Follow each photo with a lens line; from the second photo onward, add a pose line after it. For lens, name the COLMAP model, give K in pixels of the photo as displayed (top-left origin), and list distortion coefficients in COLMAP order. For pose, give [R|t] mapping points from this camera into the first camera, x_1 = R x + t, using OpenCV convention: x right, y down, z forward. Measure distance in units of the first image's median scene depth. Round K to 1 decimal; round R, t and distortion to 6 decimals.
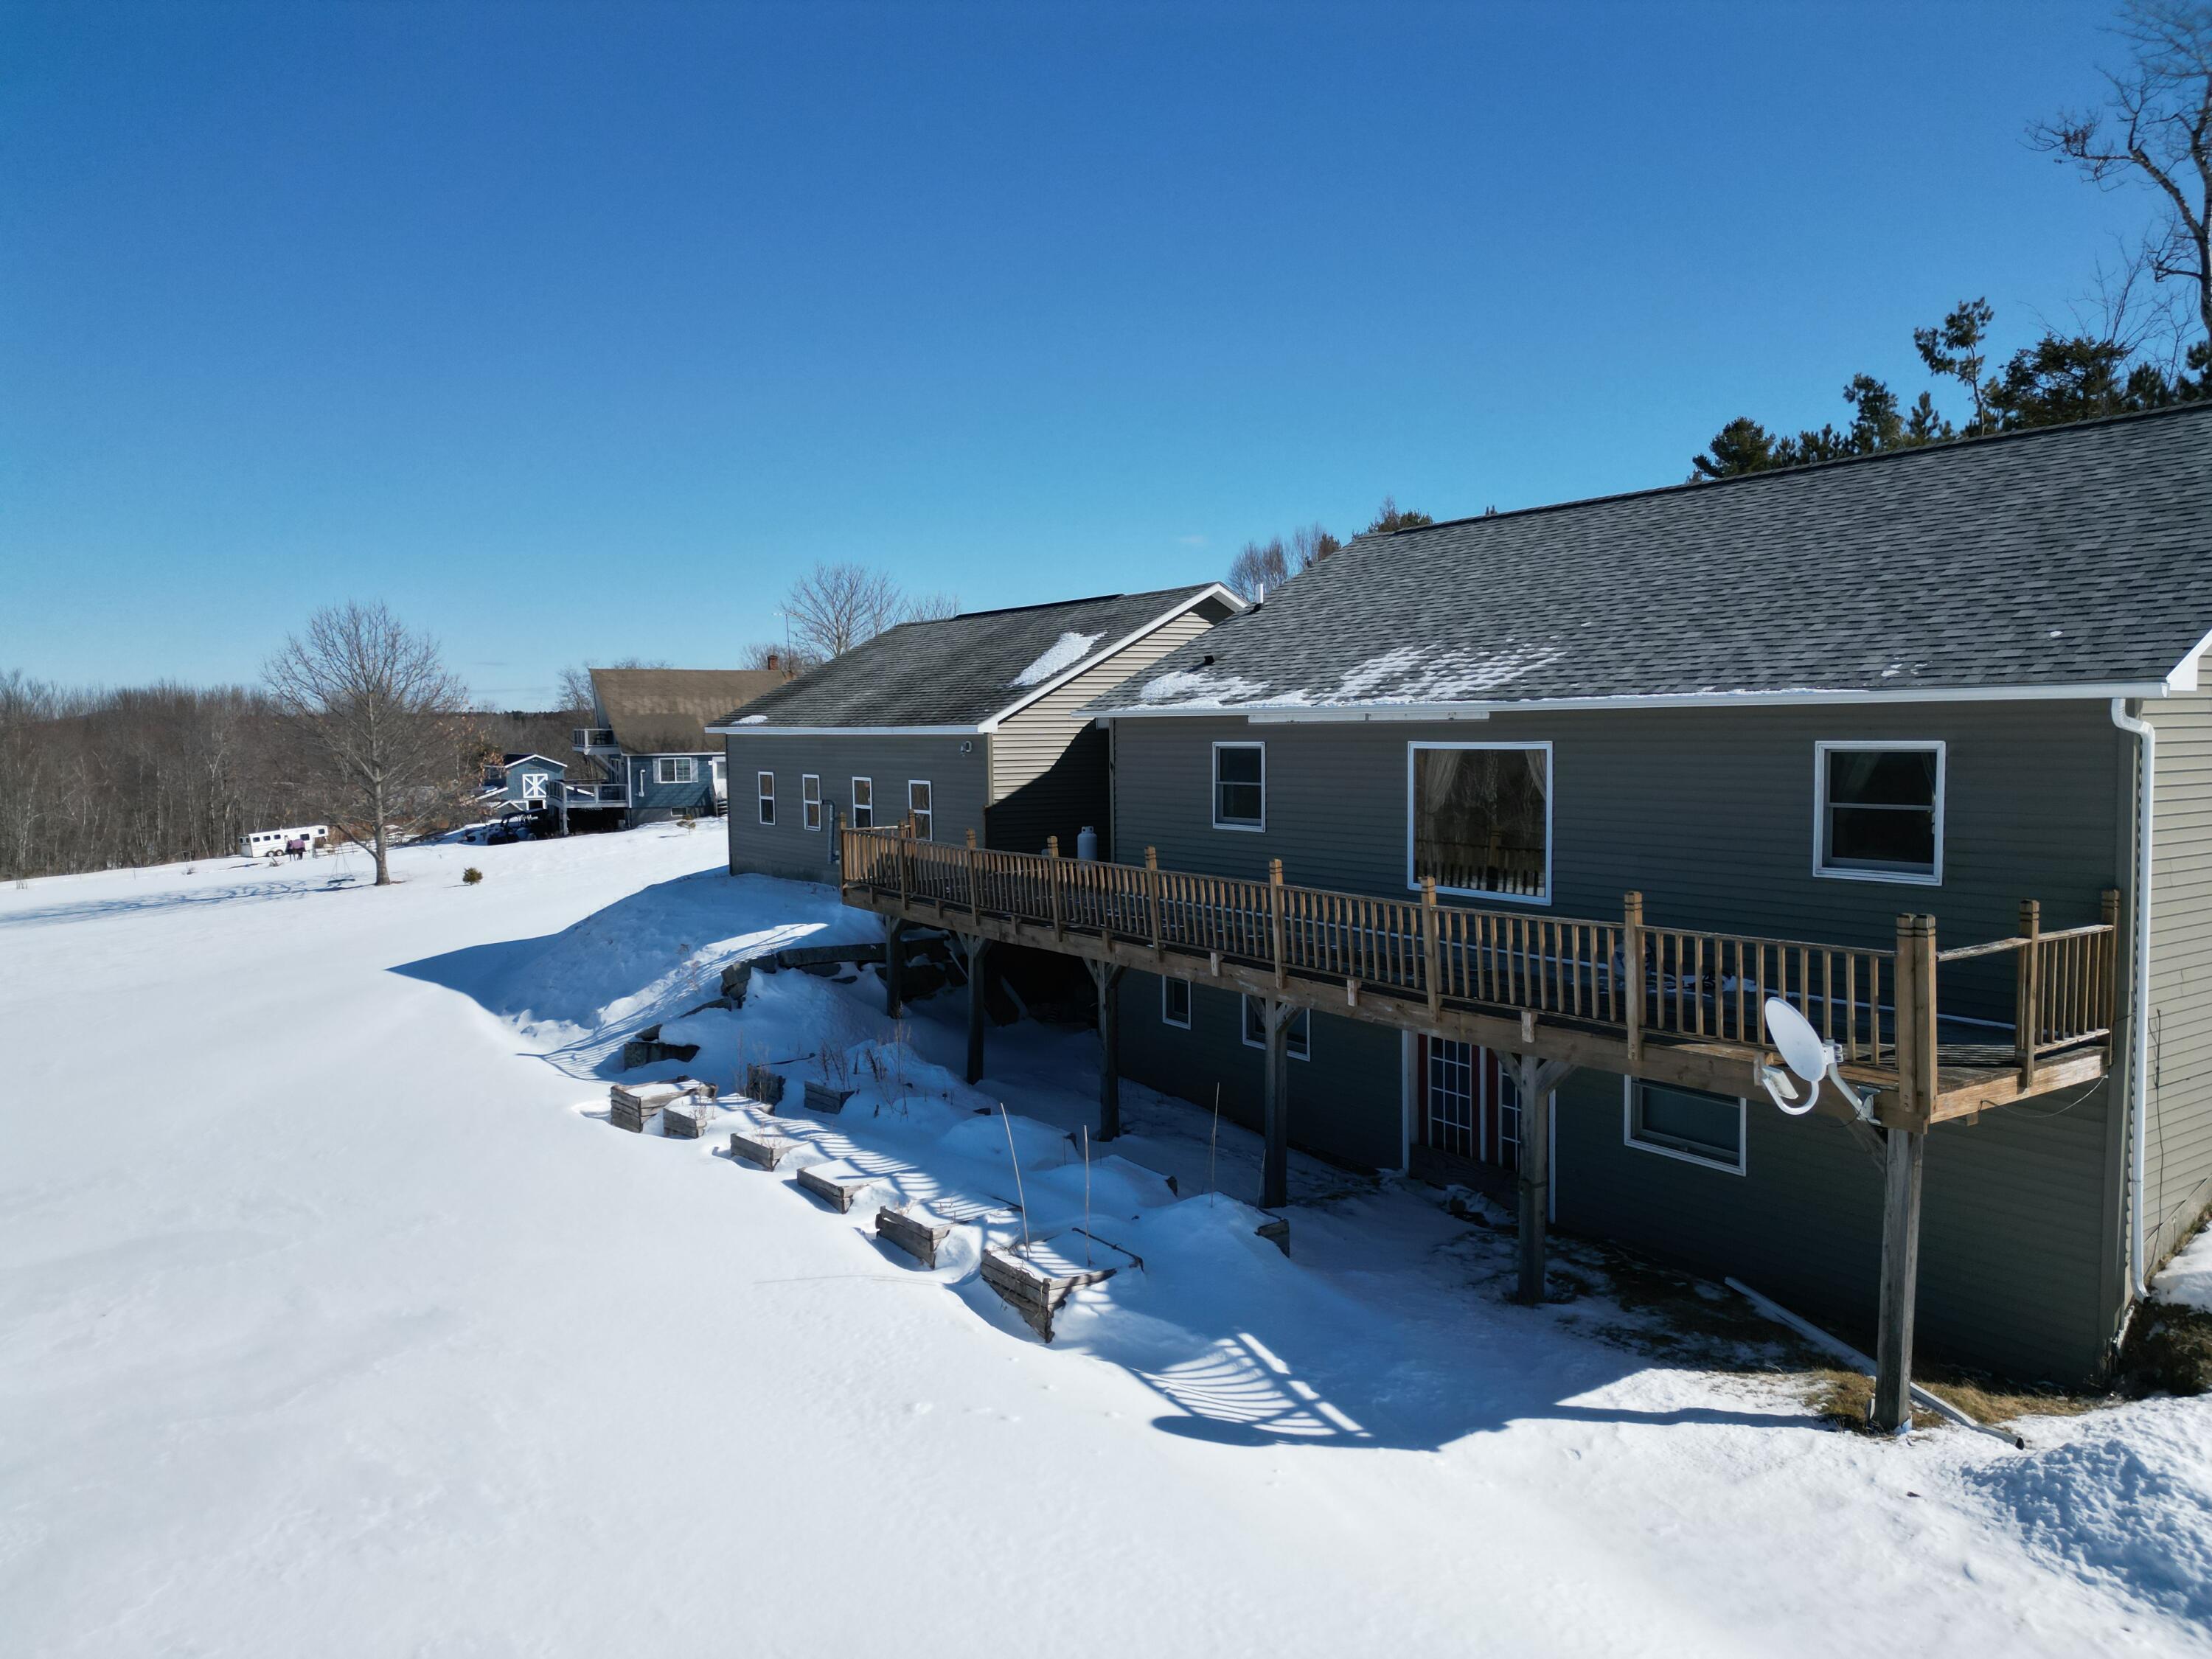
lens RADIAL K [[1567.2, 0, 1110.3], [0, 1567.2, 835.2], [0, 0, 1]] dist [0.034627, -0.006496]
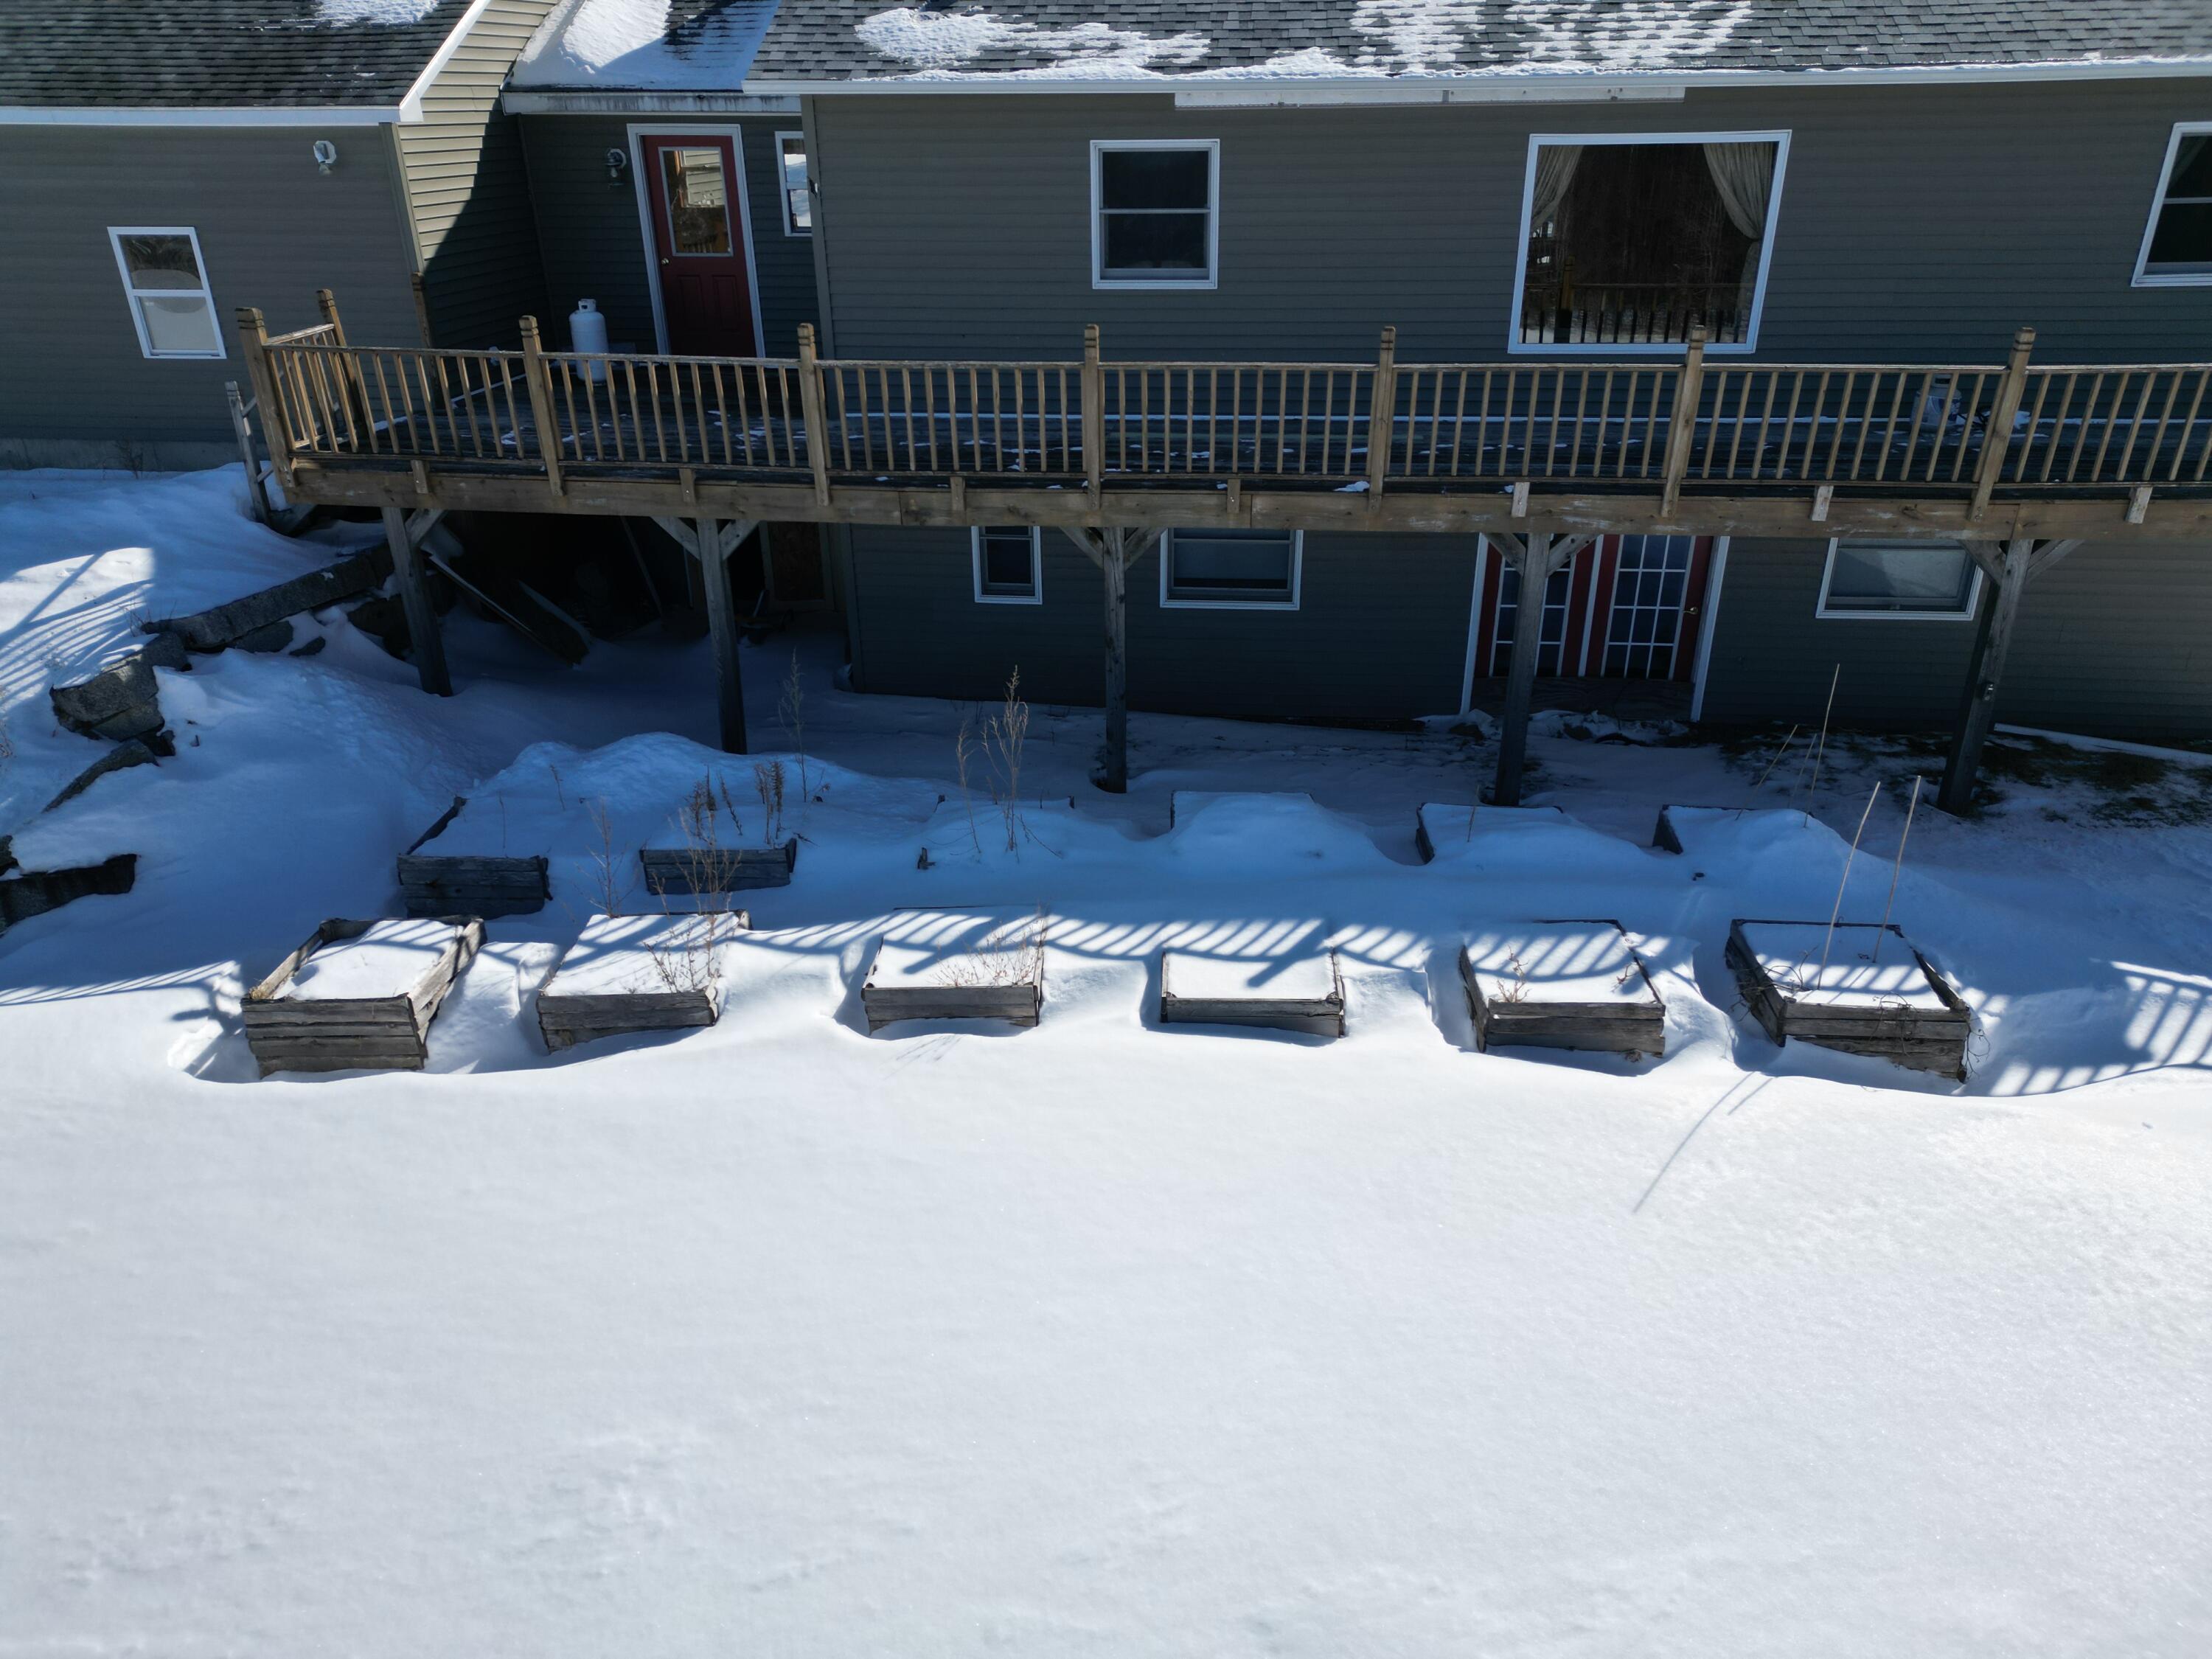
lens RADIAL K [[1563.3, 0, 996.8], [0, 1563.3, 870.0], [0, 0, 1]] dist [0.032289, -0.009771]
pose [[0.640462, -0.340603, 0.688330, -0.576696], [0.054130, 0.914066, 0.401937, -0.055841], [-0.766080, -0.220166, 0.603861, 0.680522]]
